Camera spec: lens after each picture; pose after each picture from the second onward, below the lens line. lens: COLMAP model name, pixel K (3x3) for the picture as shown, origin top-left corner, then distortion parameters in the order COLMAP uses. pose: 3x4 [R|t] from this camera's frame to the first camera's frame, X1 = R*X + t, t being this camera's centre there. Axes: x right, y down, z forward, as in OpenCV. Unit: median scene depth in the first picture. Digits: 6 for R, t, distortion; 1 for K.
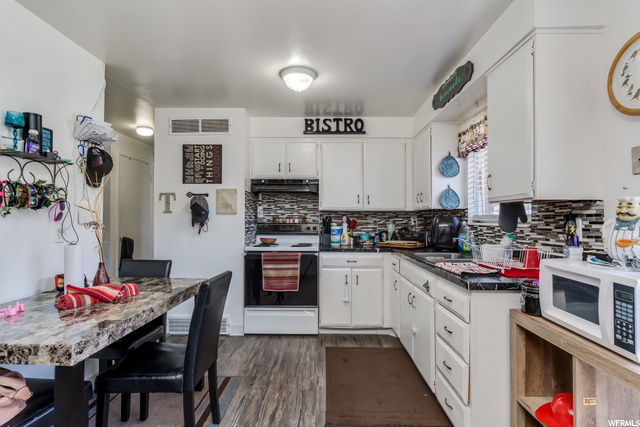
lens RADIAL K [[325.3, 0, 318.4], [0, 325.3, 214.8], [0, 0, 1]] dist [-0.002031, 0.000458]
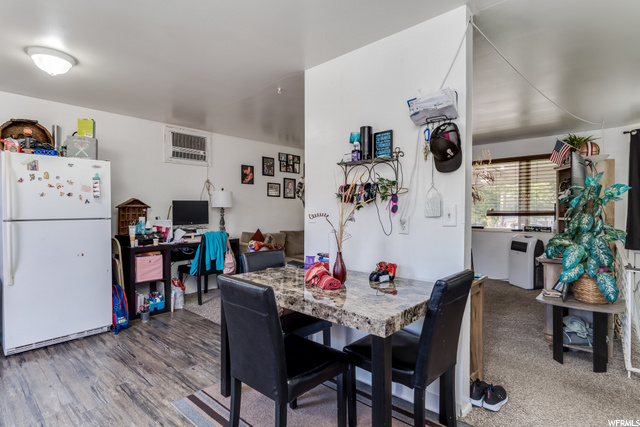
lens RADIAL K [[325.3, 0, 318.4], [0, 325.3, 214.8], [0, 0, 1]] dist [-0.002031, 0.000458]
pose [[-0.650929, 0.007567, -0.759101, 0.102727], [0.009557, 0.999953, 0.001772, 0.012303], [0.759079, -0.006102, -0.650970, 0.890907]]
